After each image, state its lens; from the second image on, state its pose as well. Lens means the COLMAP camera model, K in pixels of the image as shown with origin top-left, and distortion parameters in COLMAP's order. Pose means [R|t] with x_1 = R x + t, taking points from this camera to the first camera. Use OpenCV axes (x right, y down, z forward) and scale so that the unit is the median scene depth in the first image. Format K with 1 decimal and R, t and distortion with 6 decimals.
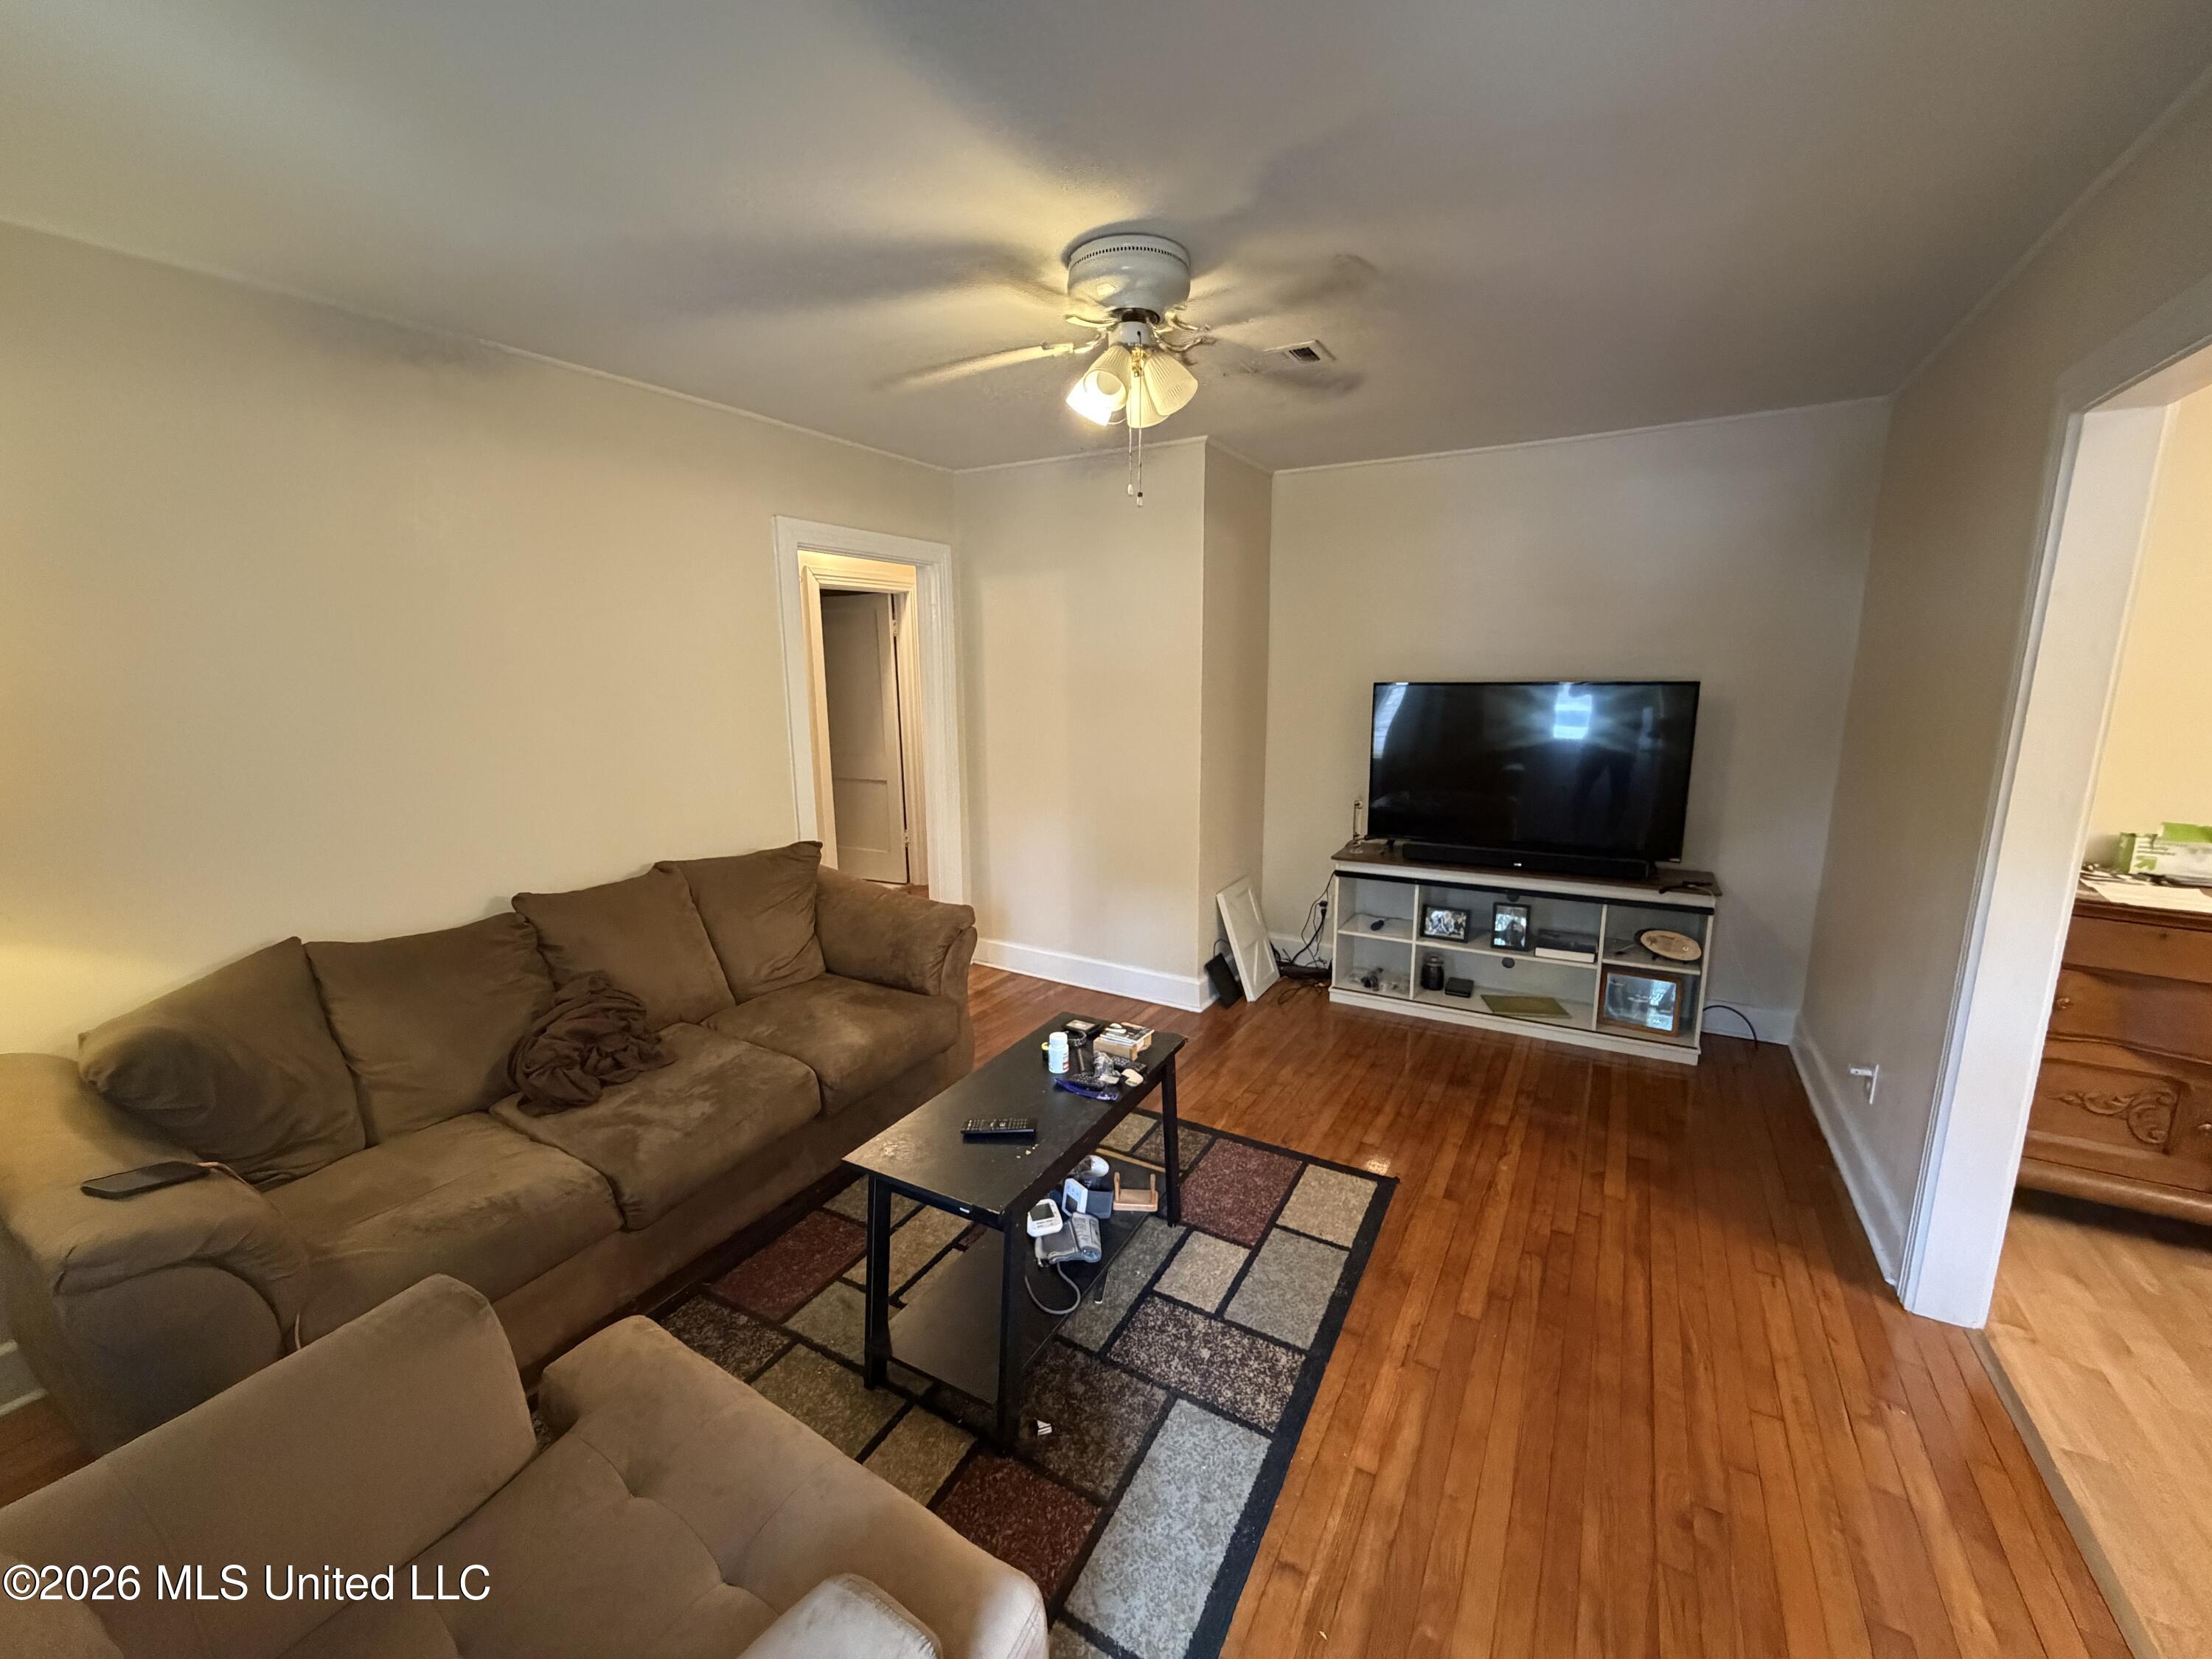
lens RADIAL K [[882.9, 0, 1106.0], [0, 882.9, 829.5], [0, 0, 1]] dist [-0.002847, -0.000211]
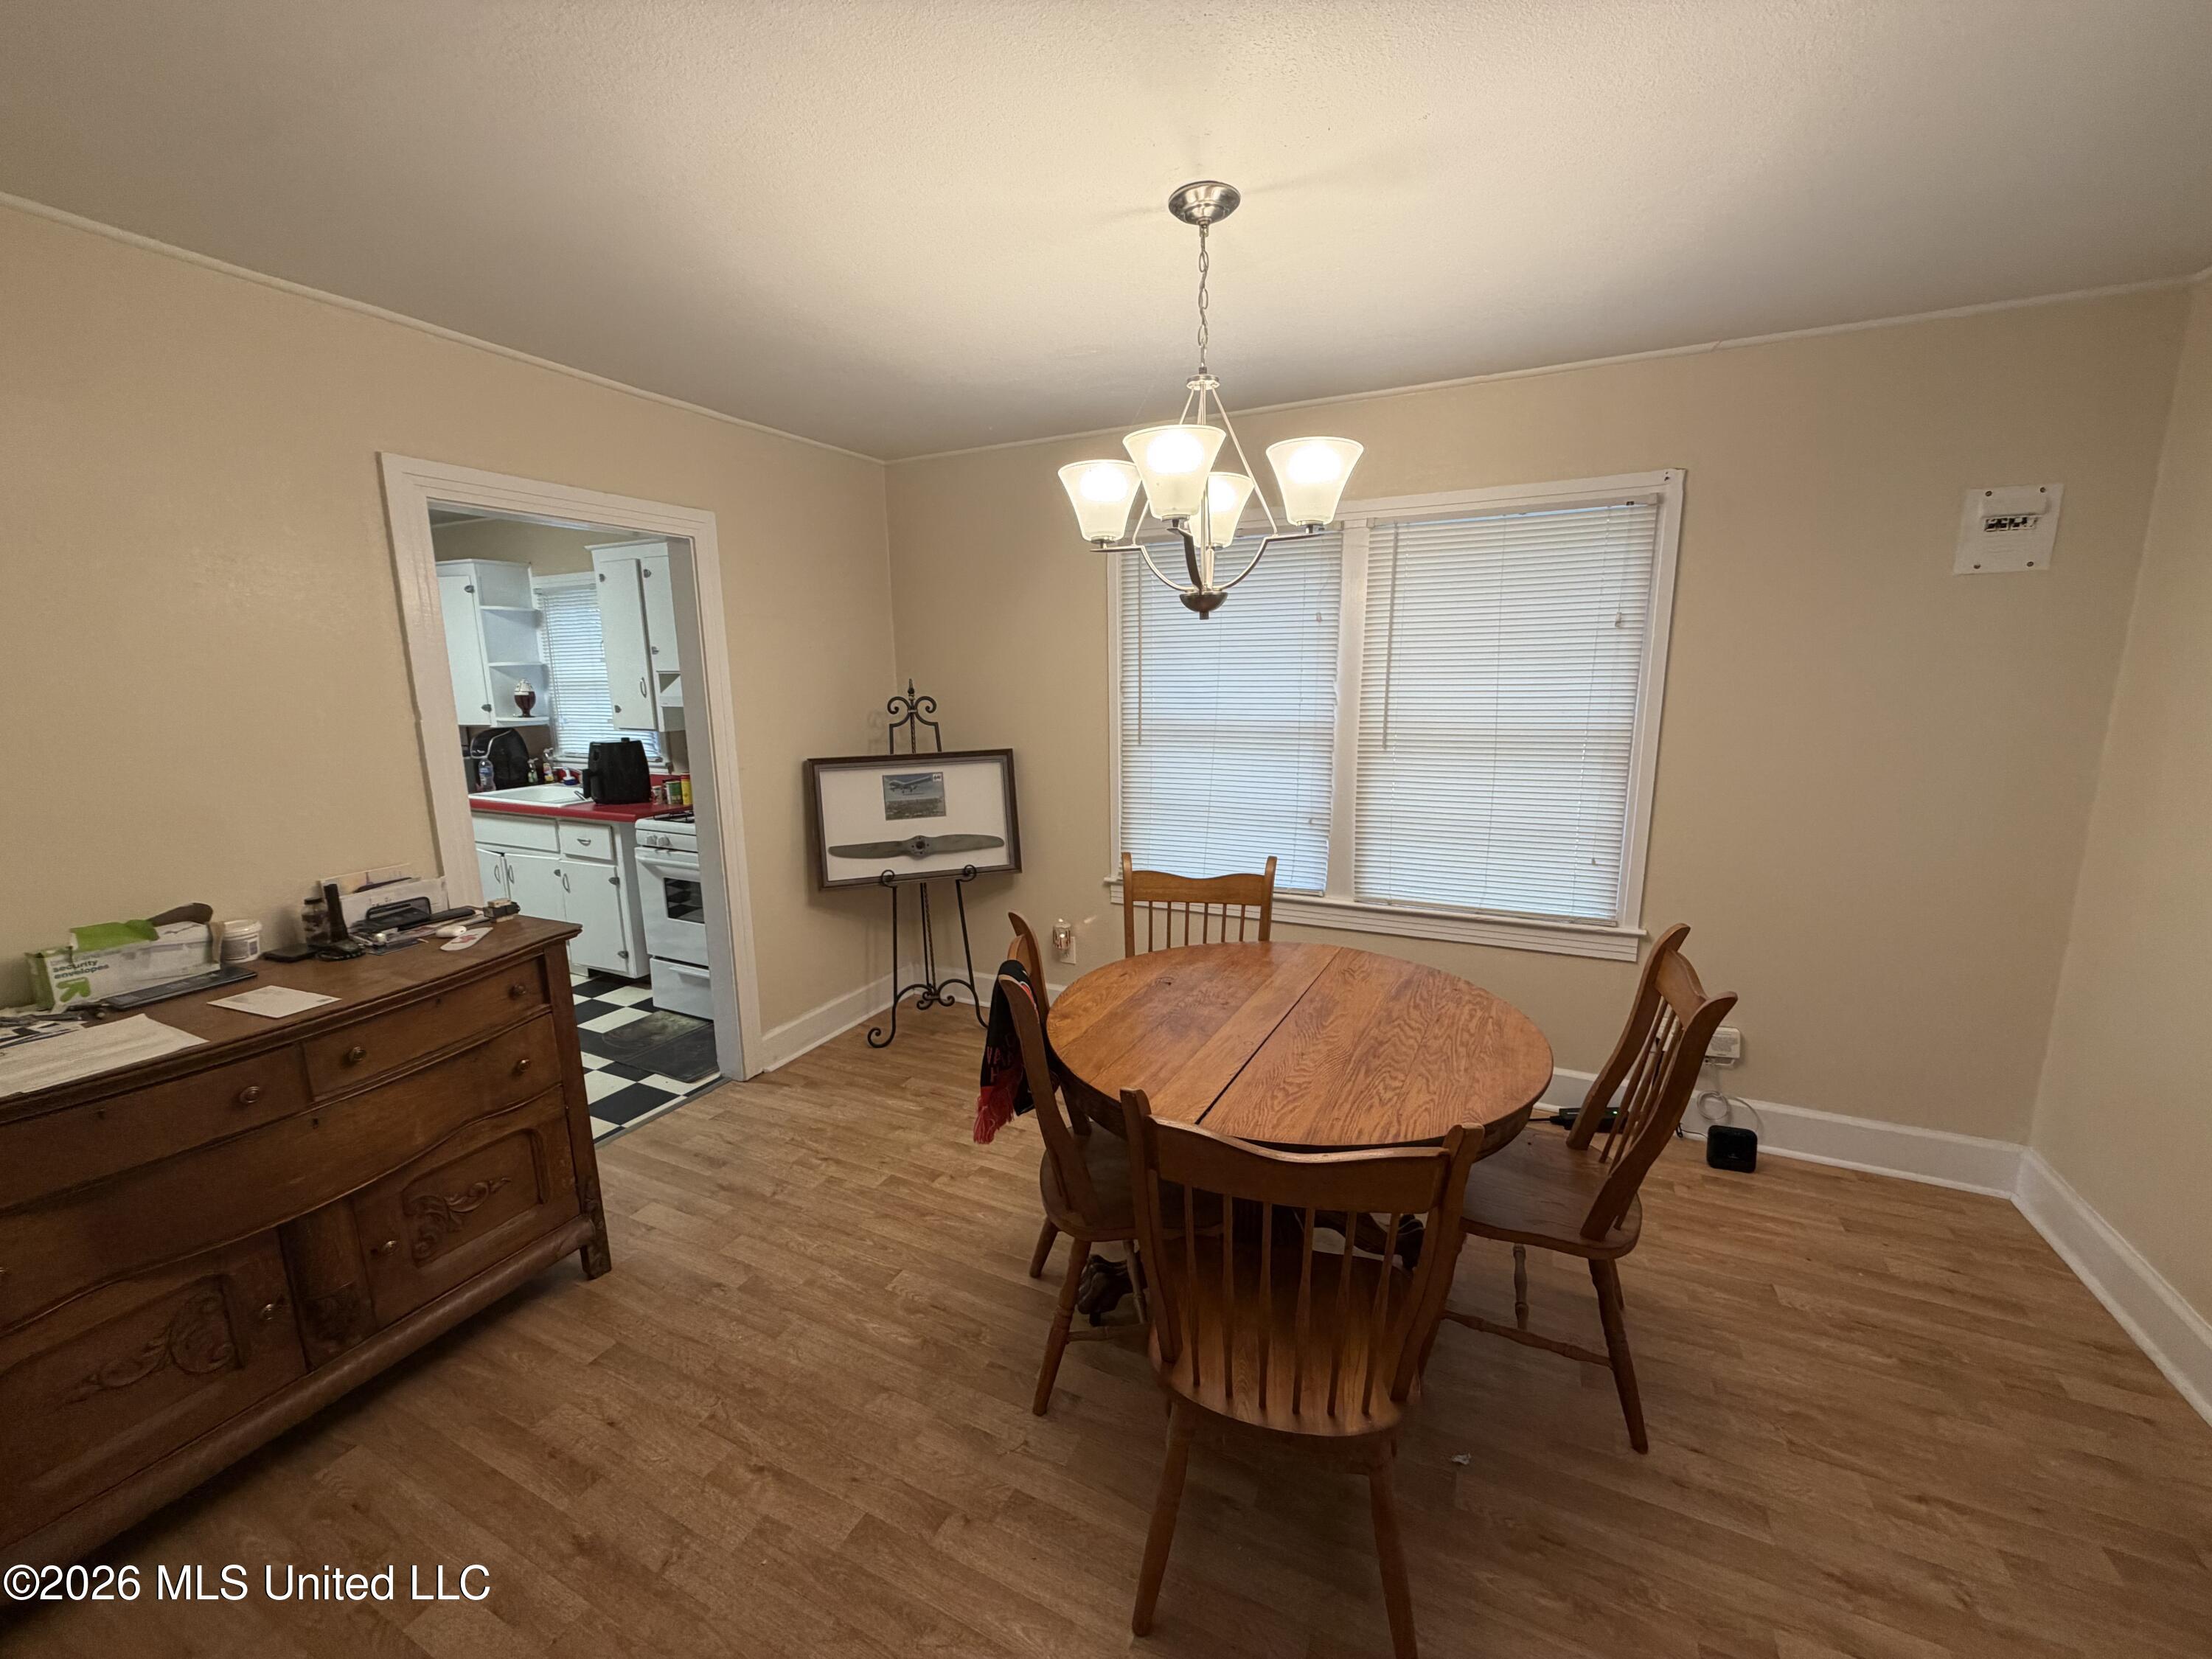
lens RADIAL K [[870.2, 0, 1106.0], [0, 870.2, 829.5], [0, 0, 1]] dist [-0.002027, -0.000043]
pose [[-0.070130, -0.178556, 0.981427, 0.496334], [0.196857, 0.962025, 0.189092, -0.052326], [-0.977921, 0.206462, -0.032317, 0.215042]]
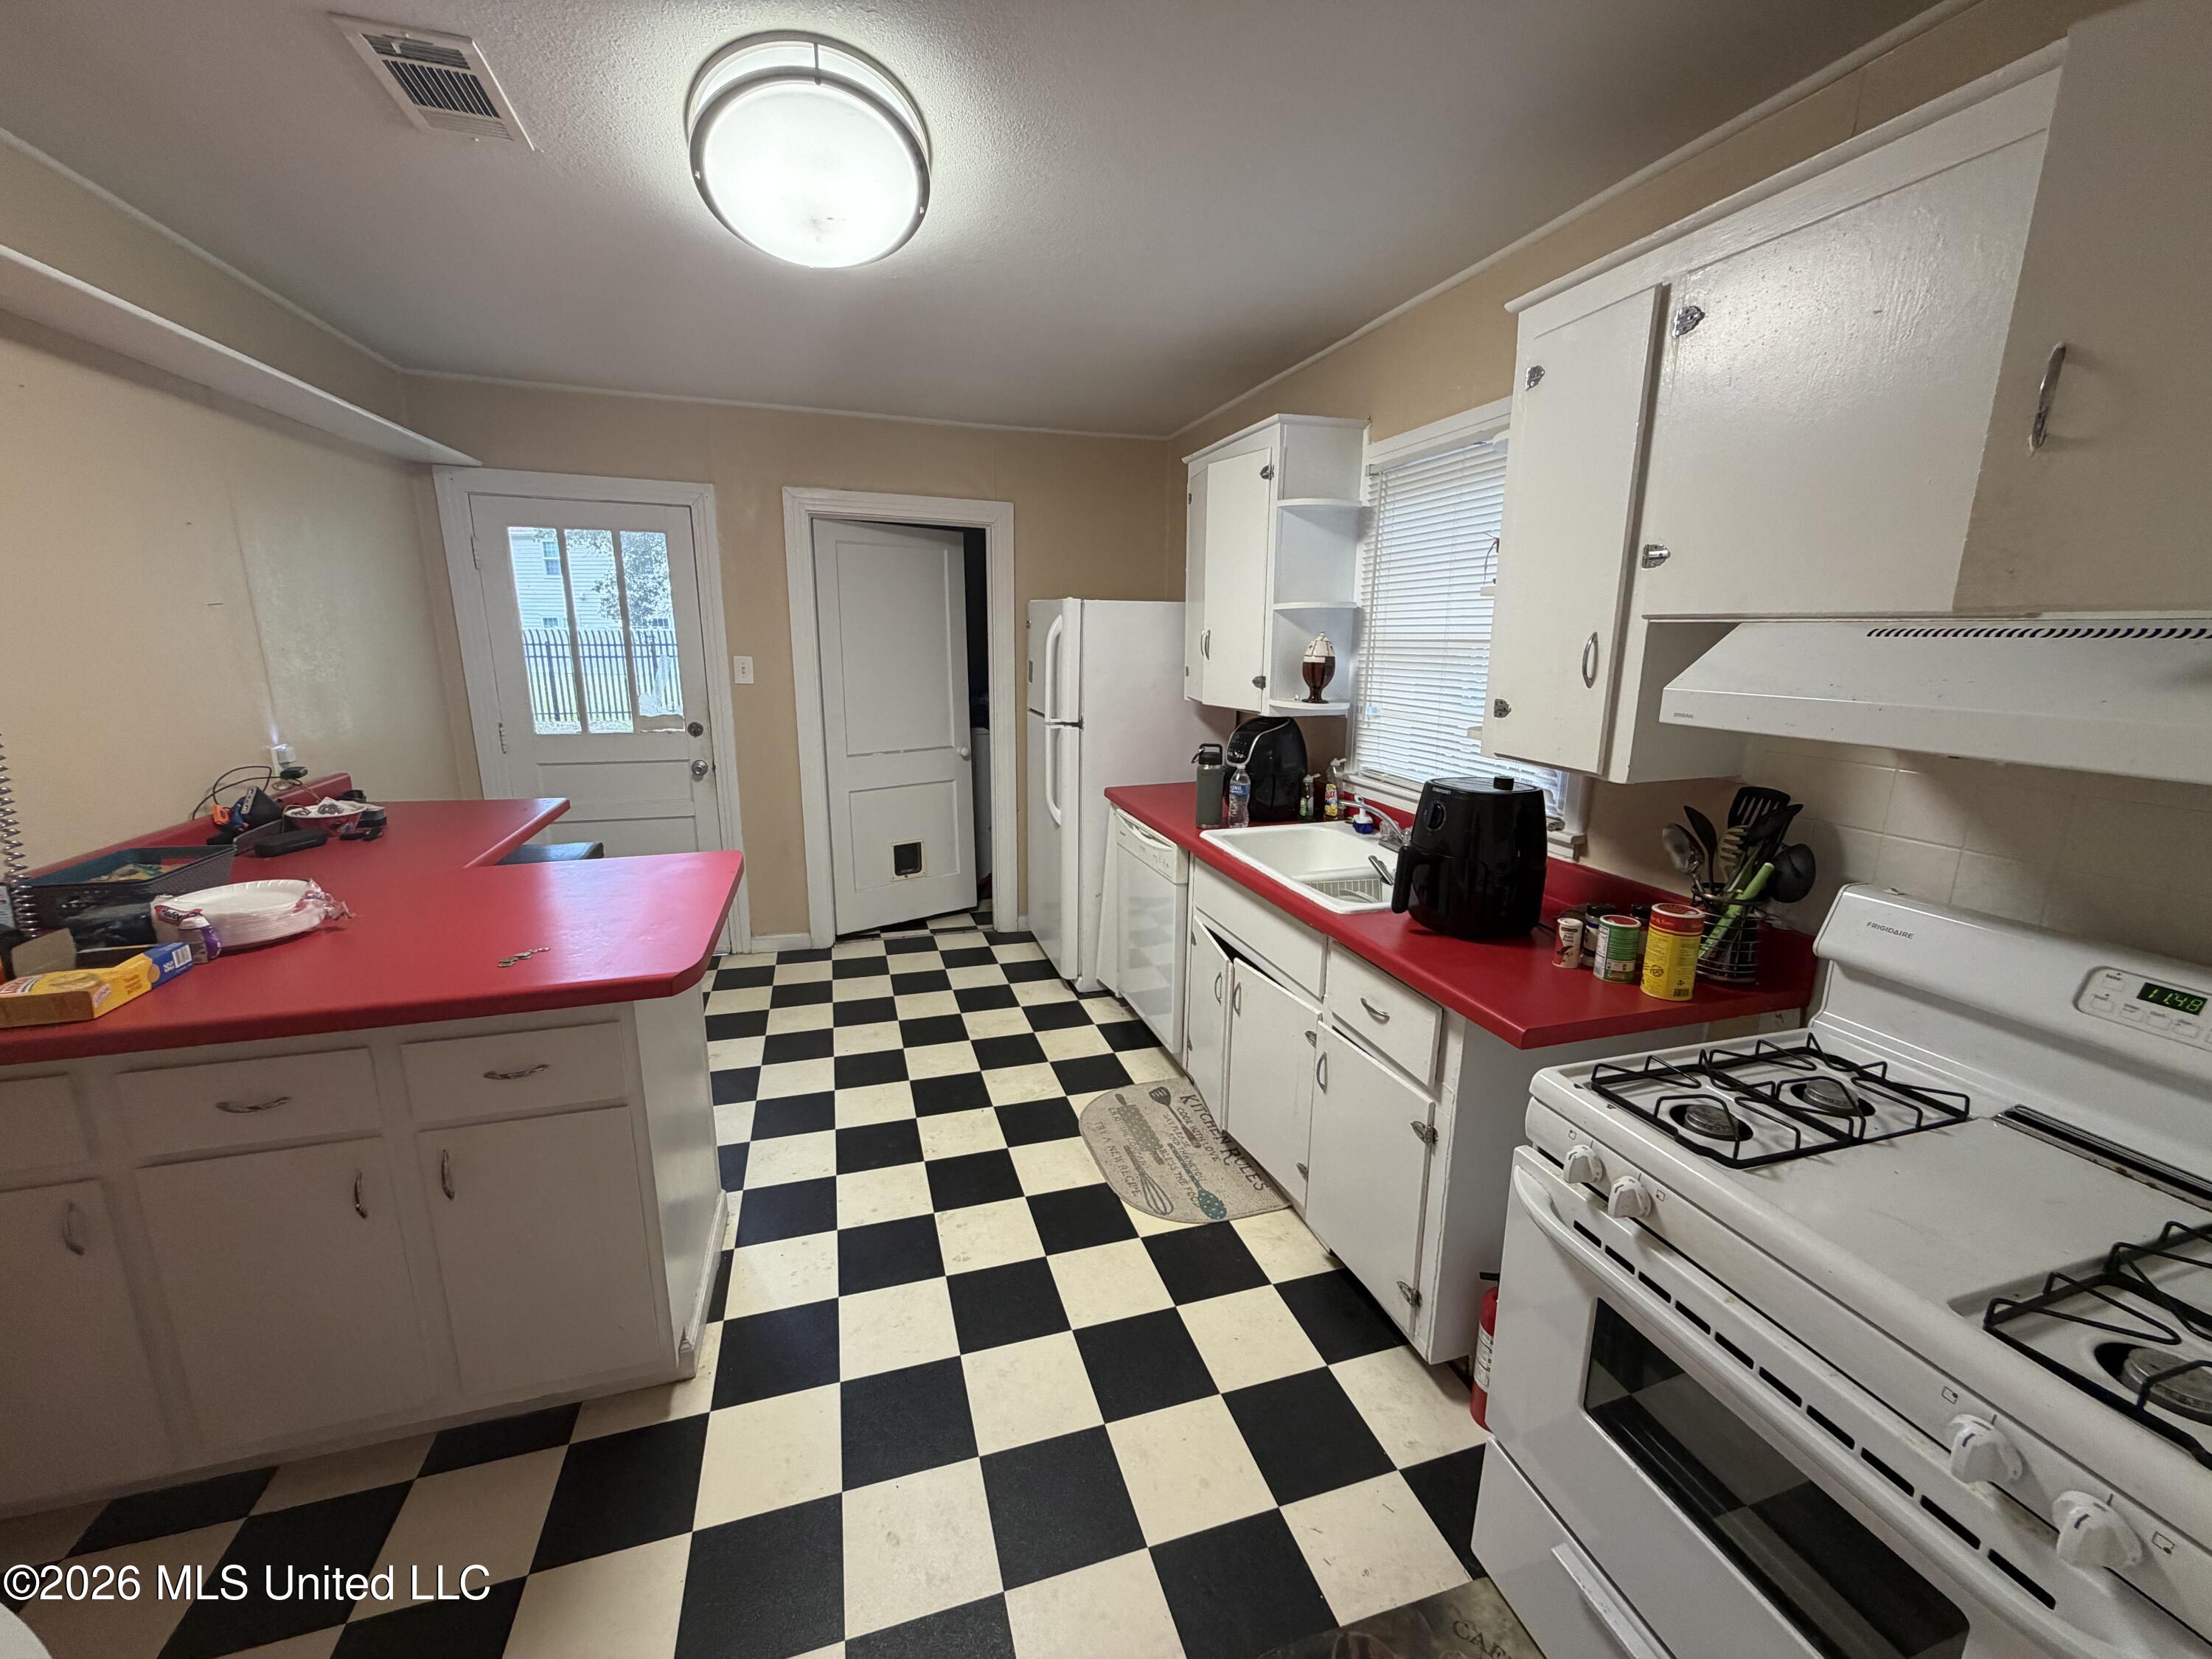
lens RADIAL K [[882.9, 0, 1106.0], [0, 882.9, 829.5], [0, 0, 1]] dist [-0.002847, -0.000211]
pose [[0.684357, -0.153749, 0.712752, 1.606291], [0.129316, 0.987613, 0.088876, -0.161280], [-0.717588, 0.031347, 0.695762, 0.822922]]
